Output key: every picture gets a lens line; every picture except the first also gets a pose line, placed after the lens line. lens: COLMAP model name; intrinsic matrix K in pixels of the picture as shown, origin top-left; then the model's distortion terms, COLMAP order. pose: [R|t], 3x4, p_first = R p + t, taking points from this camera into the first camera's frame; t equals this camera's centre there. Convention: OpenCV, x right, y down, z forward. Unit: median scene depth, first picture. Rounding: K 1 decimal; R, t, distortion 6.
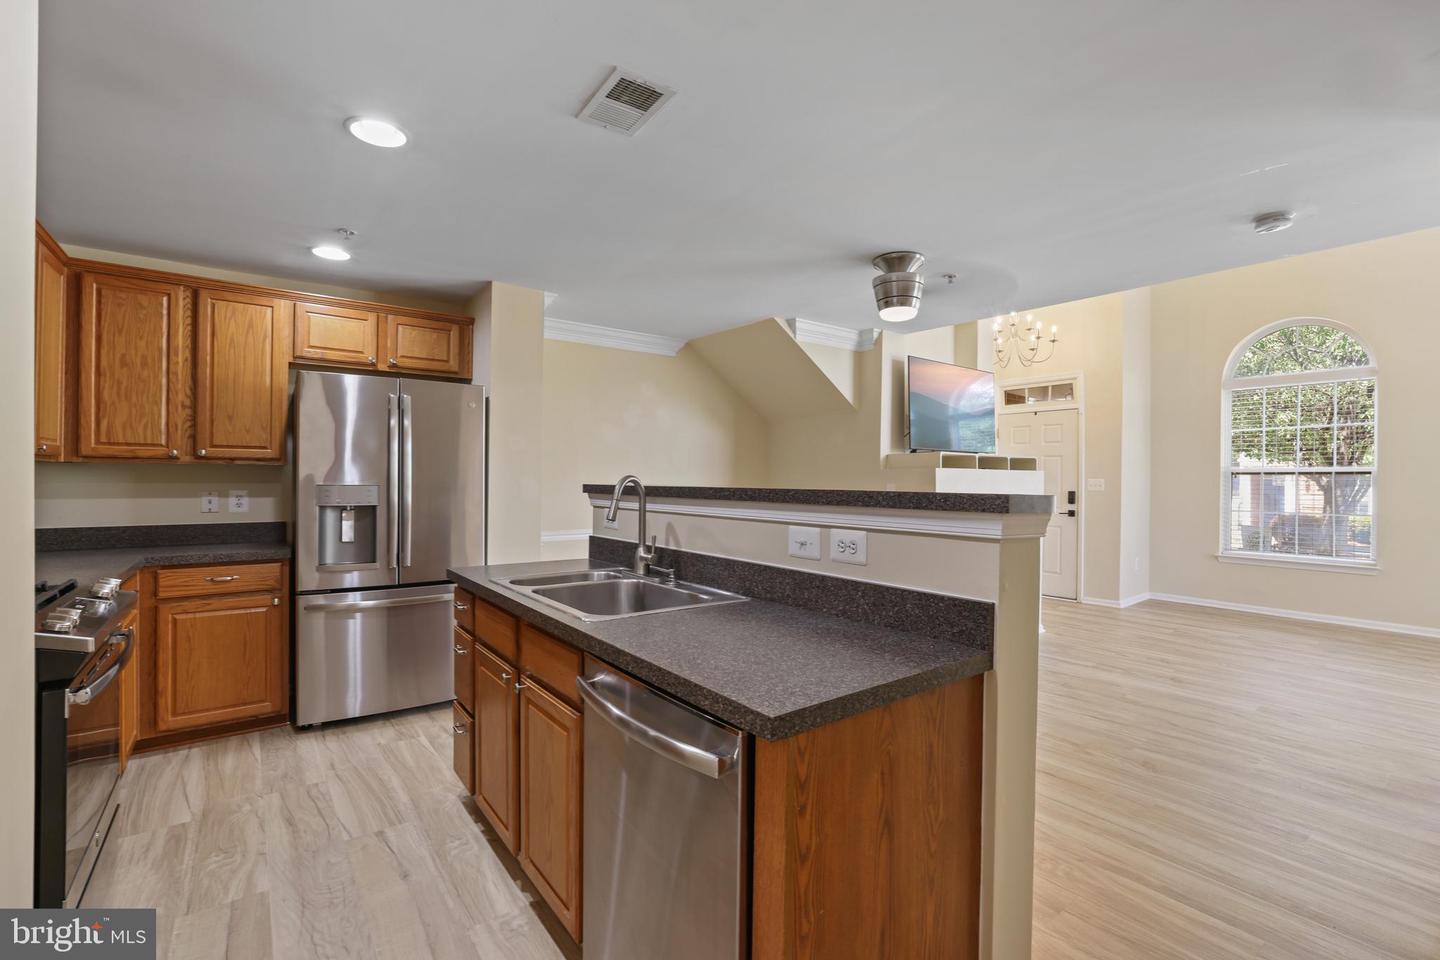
lens RADIAL K [[636.2, 0, 724.2], [0, 636.2, 479.5], [0, 0, 1]] dist [-0.048461, 0.018810]
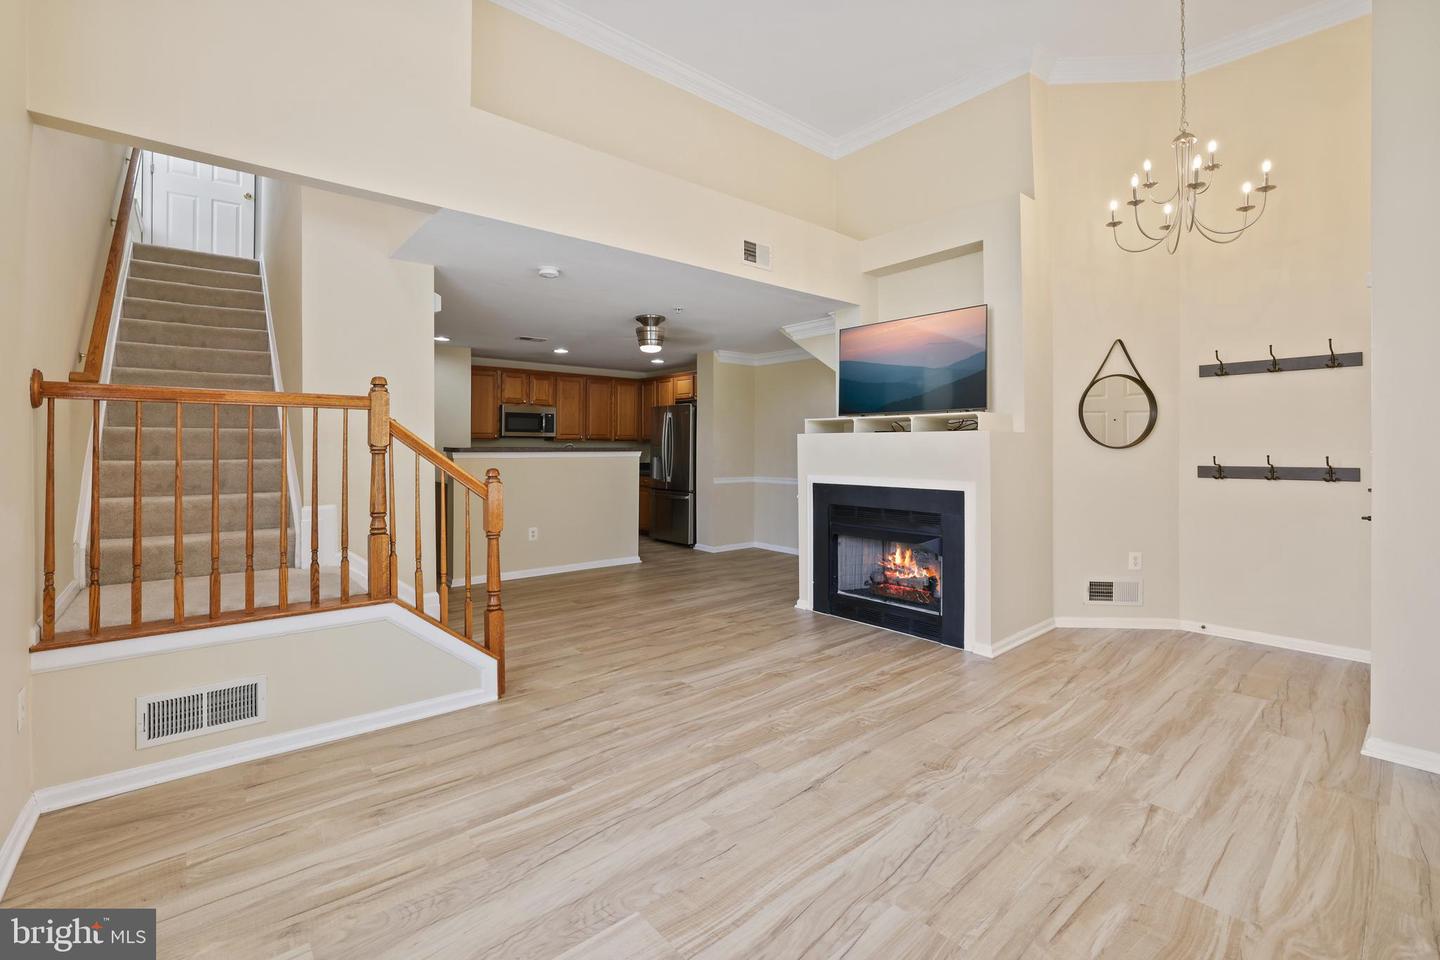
lens RADIAL K [[626.4, 0, 716.4], [0, 626.4, 441.2], [0, 0, 1]] dist [-0.045798, 0.015695]
pose [[0.052509, -0.016917, -0.998477, 1.970306], [-0.005458, 0.999837, -0.017227, 0.019905], [0.998606, 0.006354, 0.052408, 1.078061]]
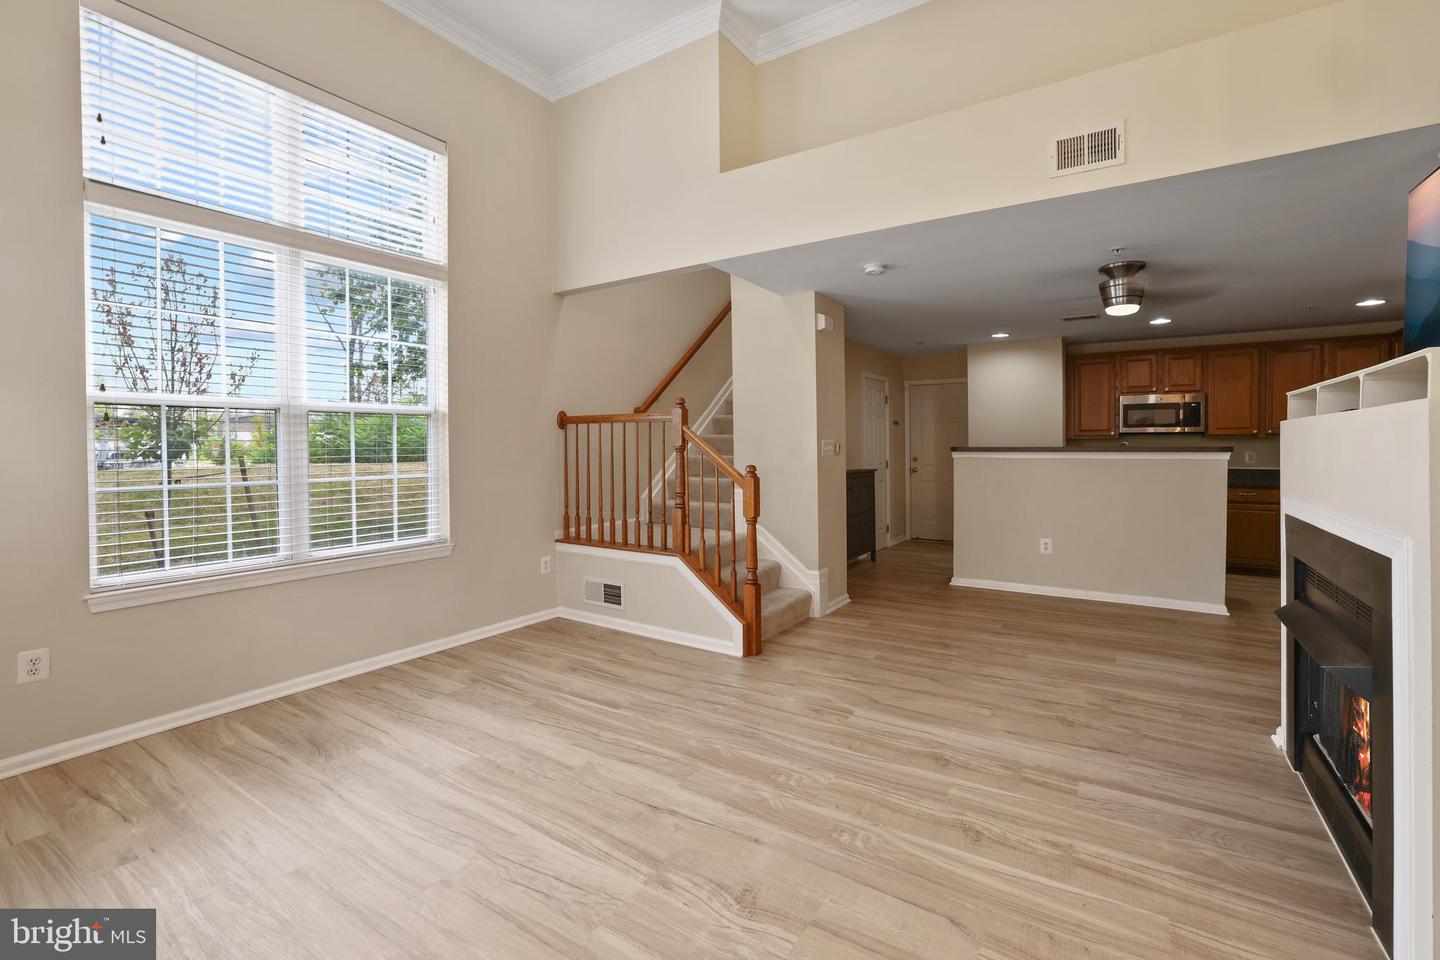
lens RADIAL K [[633.5, 0, 713.4], [0, 633.5, 452.7], [0, 0, 1]] dist [-0.048271, 0.016127]
pose [[-0.944976, -0.001456, -0.327138, 1.426899], [-0.005465, 0.999921, 0.011334, 0.011281], [0.327095, 0.012498, -0.944909, 1.878544]]
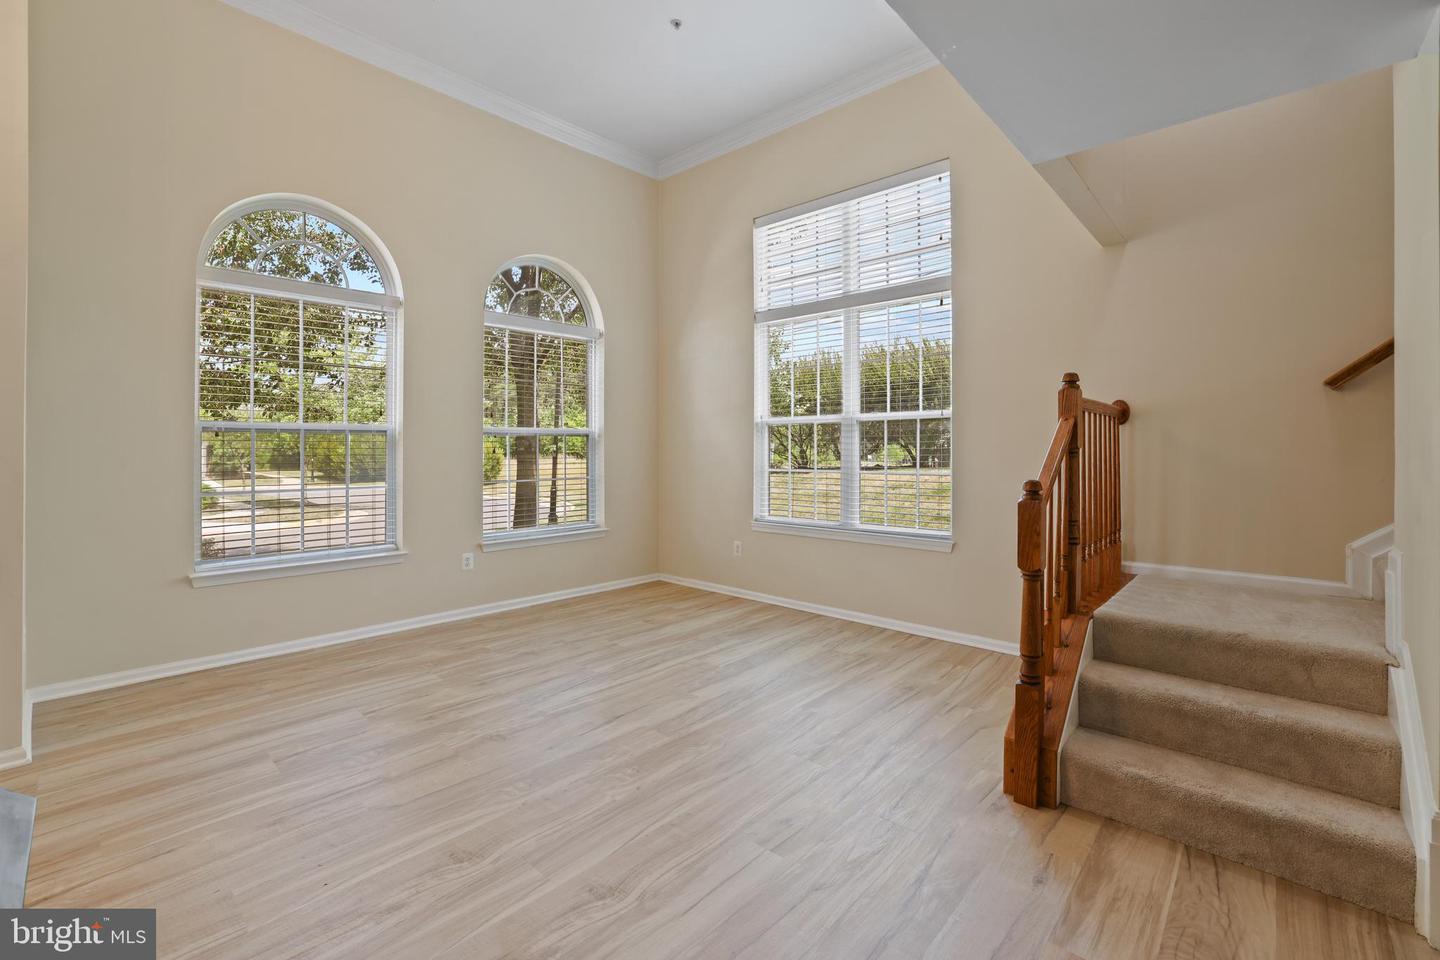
lens RADIAL K [[626.4, 0, 716.4], [0, 626.4, 441.2], [0, 0, 1]] dist [-0.045798, 0.015695]
pose [[-0.171749, 0.002173, 0.985138, 0.355071], [0.000355, 0.999998, -0.002144, 0.006089], [-0.985141, -0.000018, -0.171749, 1.238731]]
